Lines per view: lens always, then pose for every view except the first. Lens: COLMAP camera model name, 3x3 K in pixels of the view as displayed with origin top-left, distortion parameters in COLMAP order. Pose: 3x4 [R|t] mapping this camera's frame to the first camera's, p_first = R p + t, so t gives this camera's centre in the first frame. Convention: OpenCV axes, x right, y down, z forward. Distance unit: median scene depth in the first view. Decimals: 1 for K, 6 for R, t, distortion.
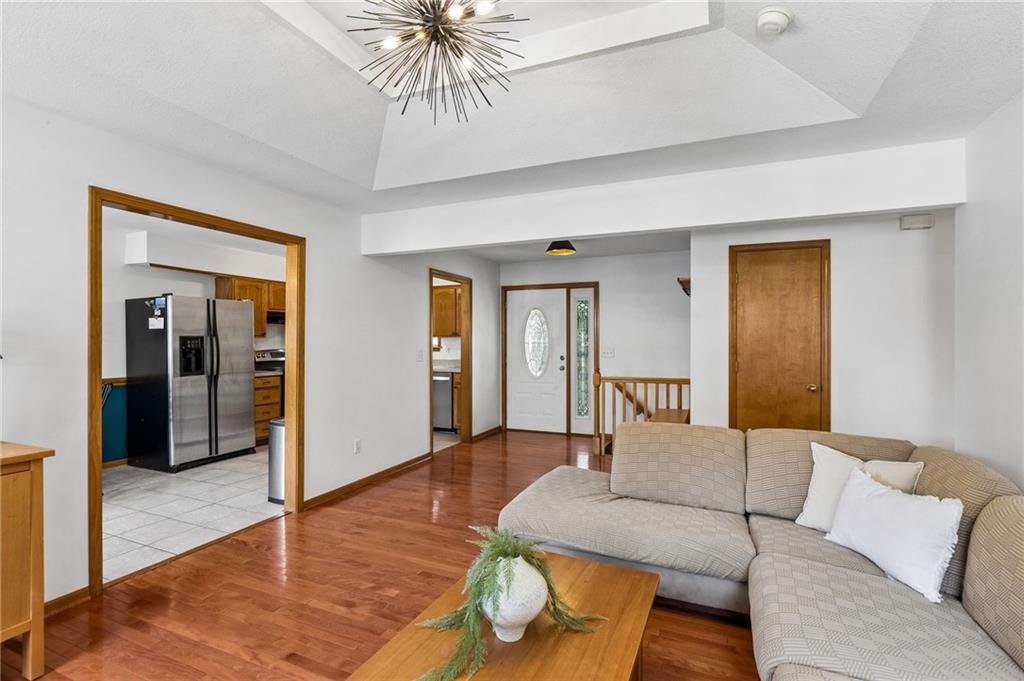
lens RADIAL K [[481.8, 0, 513.1], [0, 481.8, 339.5], [0, 0, 1]] dist [-0.002908, -0.000084]
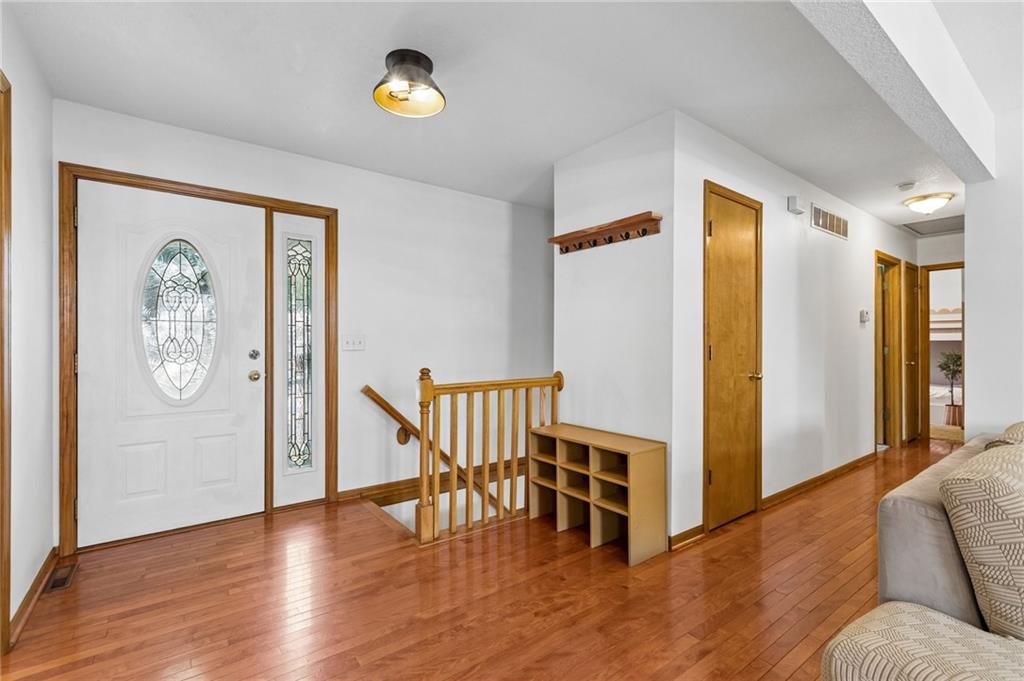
lens RADIAL K [[458.0, 0, 513.2], [0, 458.0, 339.8], [0, 0, 1]] dist [-0.000473, 0.000000]
pose [[0.496772, 0.003012, 0.867876, -0.164104], [-0.000693, 0.999995, -0.003074, 0.025639], [-0.867881, 0.000926, 0.496772, 0.571494]]
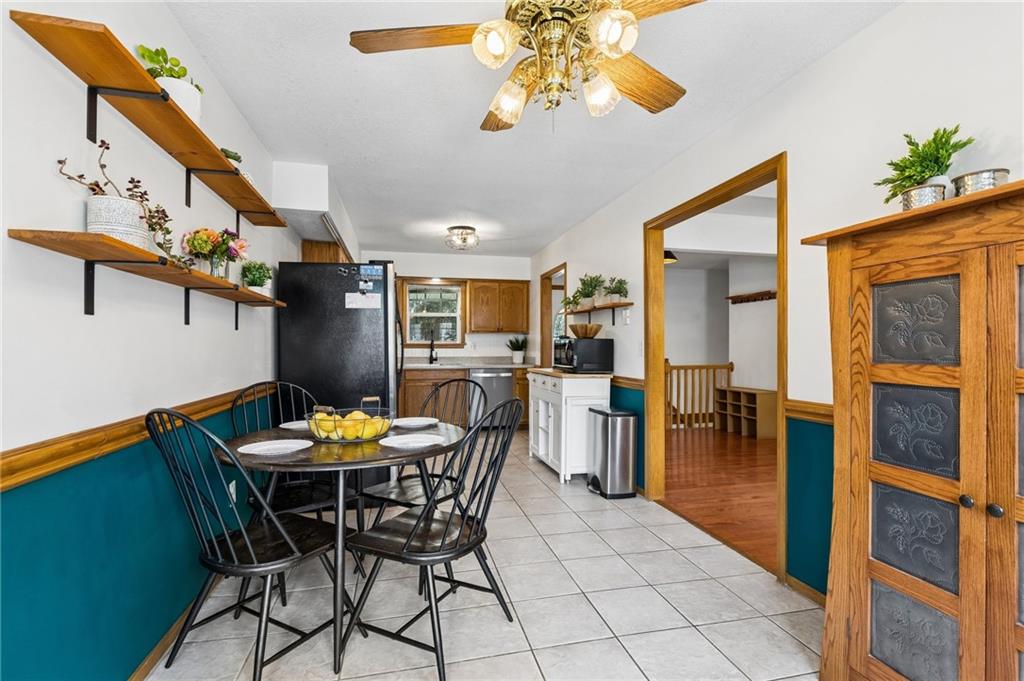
lens RADIAL K [[481.8, 0, 516.9], [0, 481.8, 347.9], [0, 0, 1]] dist [-0.002908, -0.000084]
pose [[0.798663, -0.001931, 0.601775, -0.719083], [-0.000720, 0.999991, 0.004164, 0.023692], [-0.601778, -0.003759, 0.798655, 0.216046]]
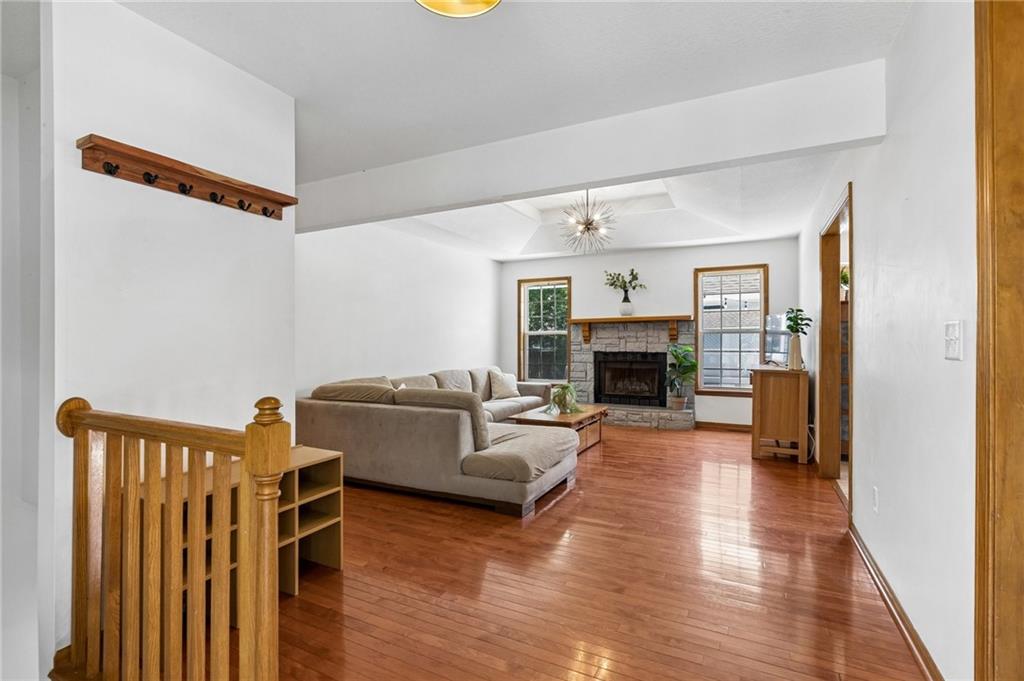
lens RADIAL K [[481.8, 0, 508.2], [0, 481.8, 341.0], [0, 0, 1]] dist [-0.002908, -0.000084]
pose [[-0.998056, -0.000809, 0.062316, 0.039037], [-0.001147, 0.999985, -0.005404, 0.028507], [-0.062310, -0.005465, -0.998042, 1.022734]]
